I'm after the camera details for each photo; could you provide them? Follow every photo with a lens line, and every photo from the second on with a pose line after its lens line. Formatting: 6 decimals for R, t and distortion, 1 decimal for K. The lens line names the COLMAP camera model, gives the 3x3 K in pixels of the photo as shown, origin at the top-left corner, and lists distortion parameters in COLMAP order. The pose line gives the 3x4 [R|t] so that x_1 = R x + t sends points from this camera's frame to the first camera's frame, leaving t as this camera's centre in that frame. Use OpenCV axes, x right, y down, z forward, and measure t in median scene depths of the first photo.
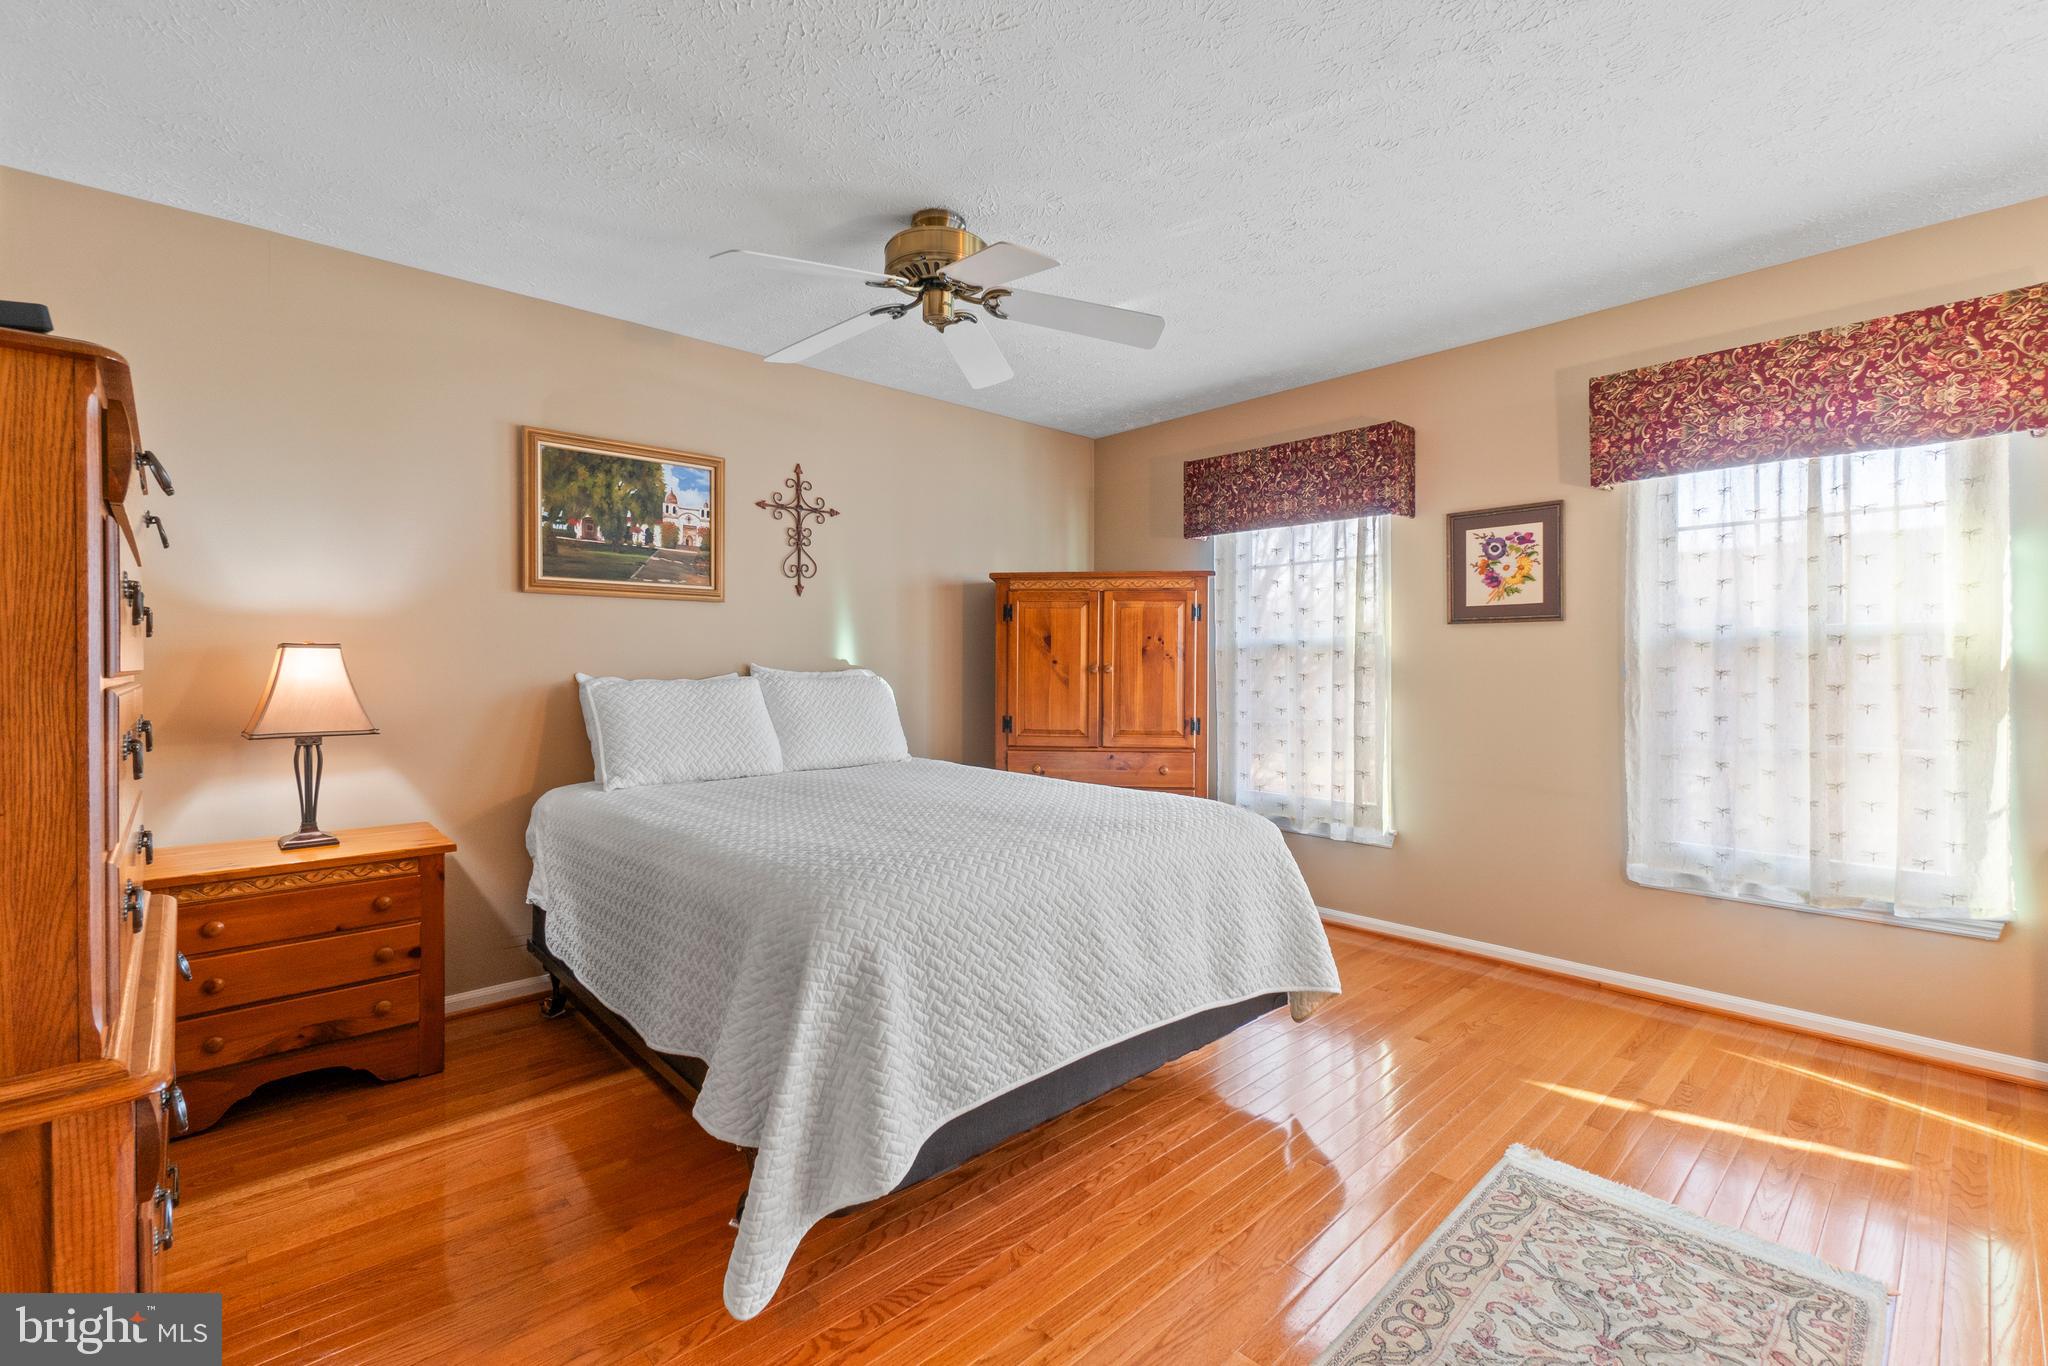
lens RADIAL K [[883.2, 0, 1026.3], [0, 883.2, 666.6], [0, 0, 1]] dist [-0.001563, -0.000926]
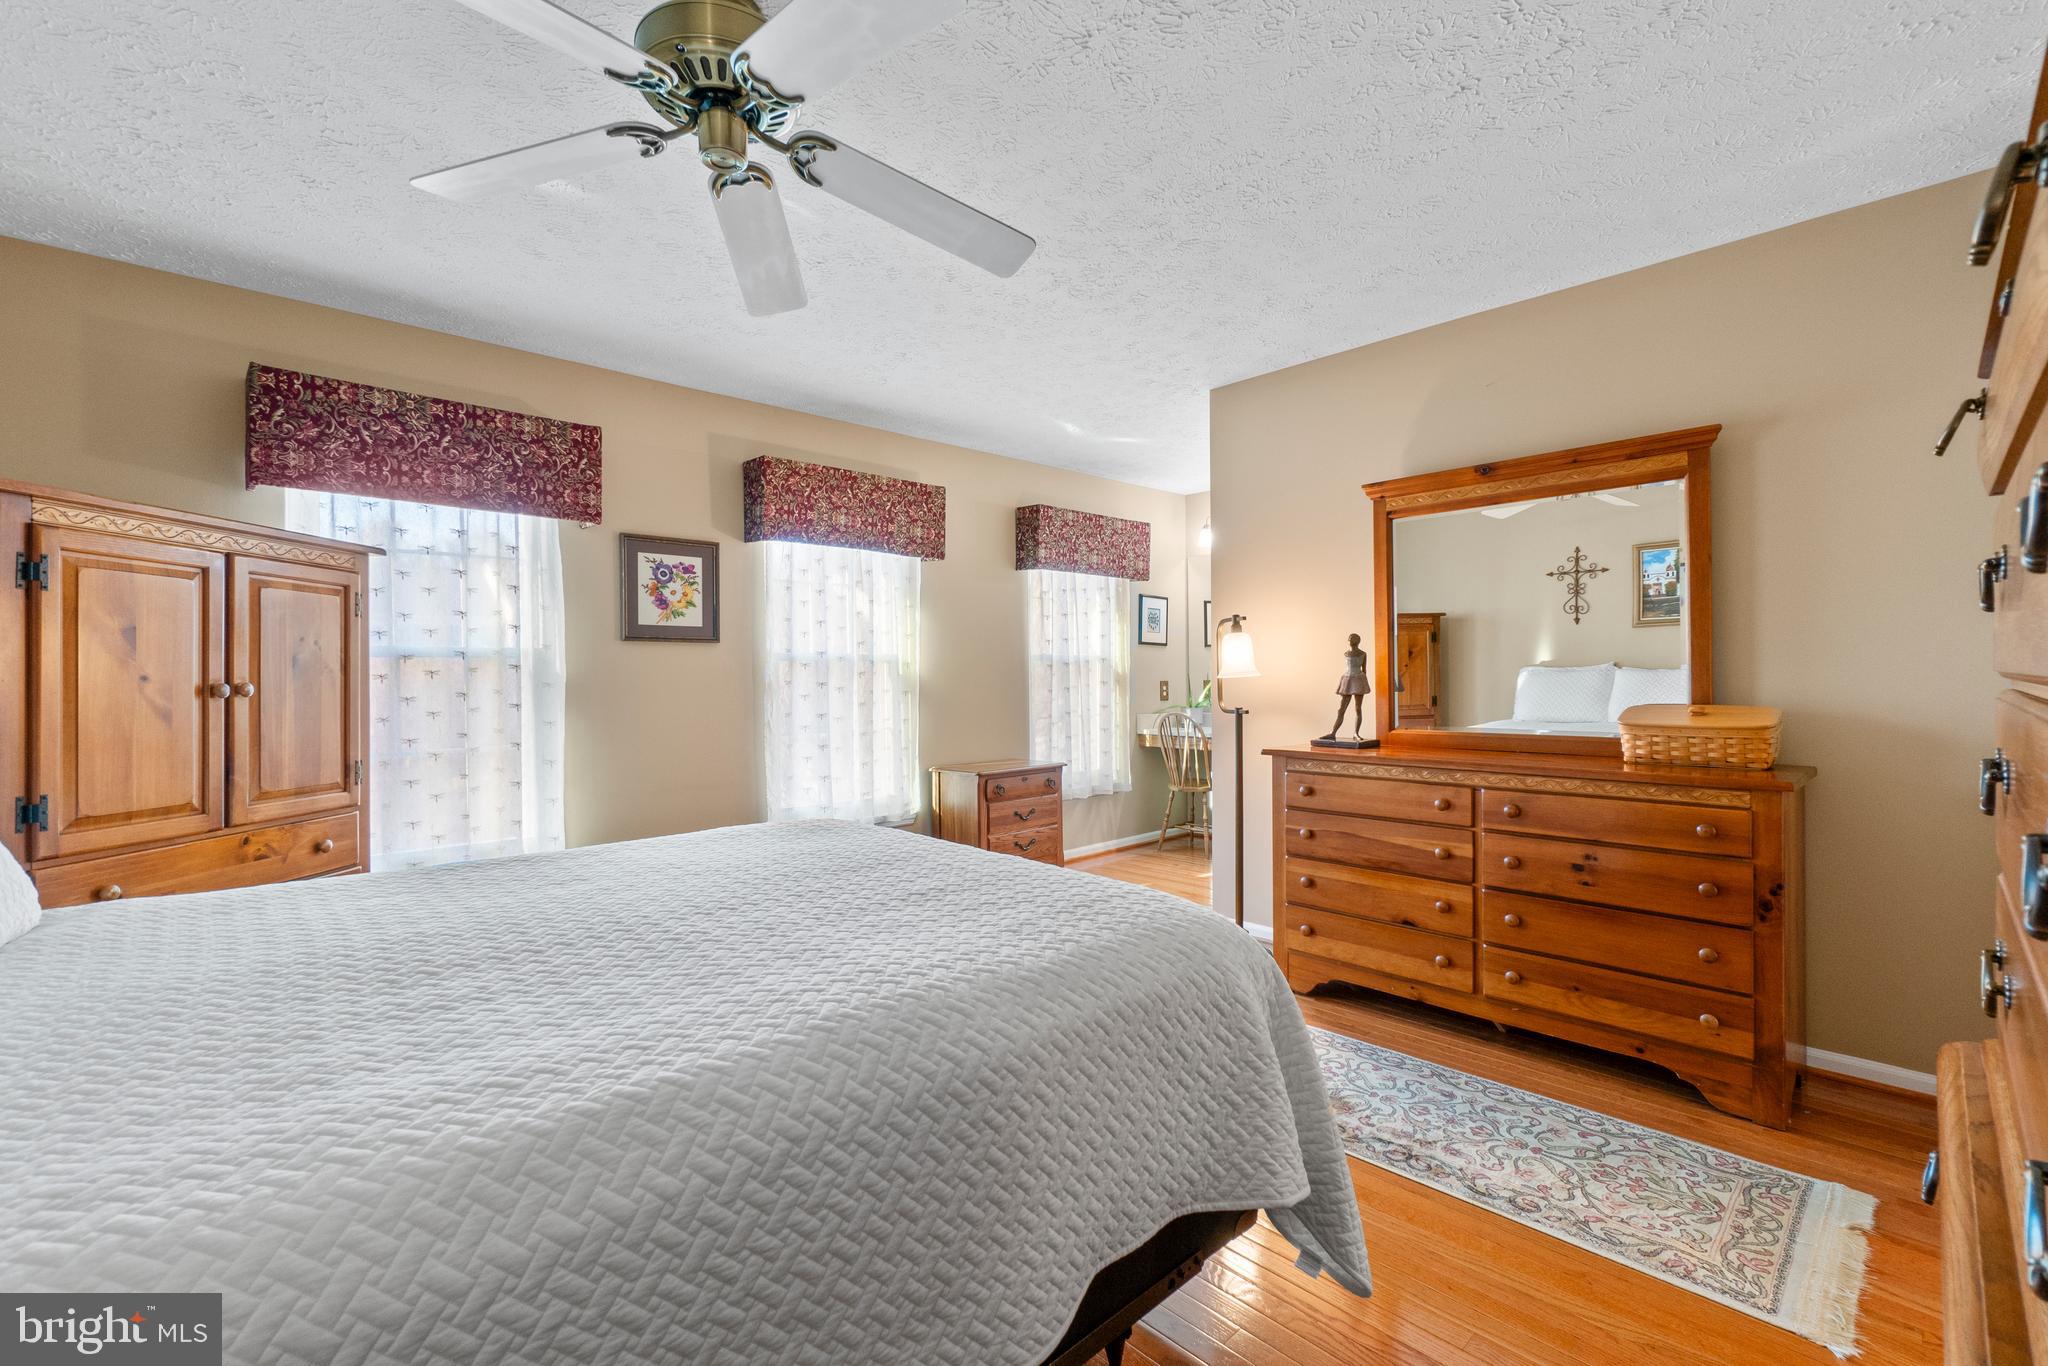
lens RADIAL K [[883.2, 0, 1024.3], [0, 883.2, 680.3], [0, 0, 1]] dist [-0.001563, -0.000926]
pose [[-0.014402, -0.002110, 0.999894, -0.563552], [0.011144, 0.999935, 0.002270, 0.000954], [-0.999834, 0.011175, -0.014377, 0.561641]]
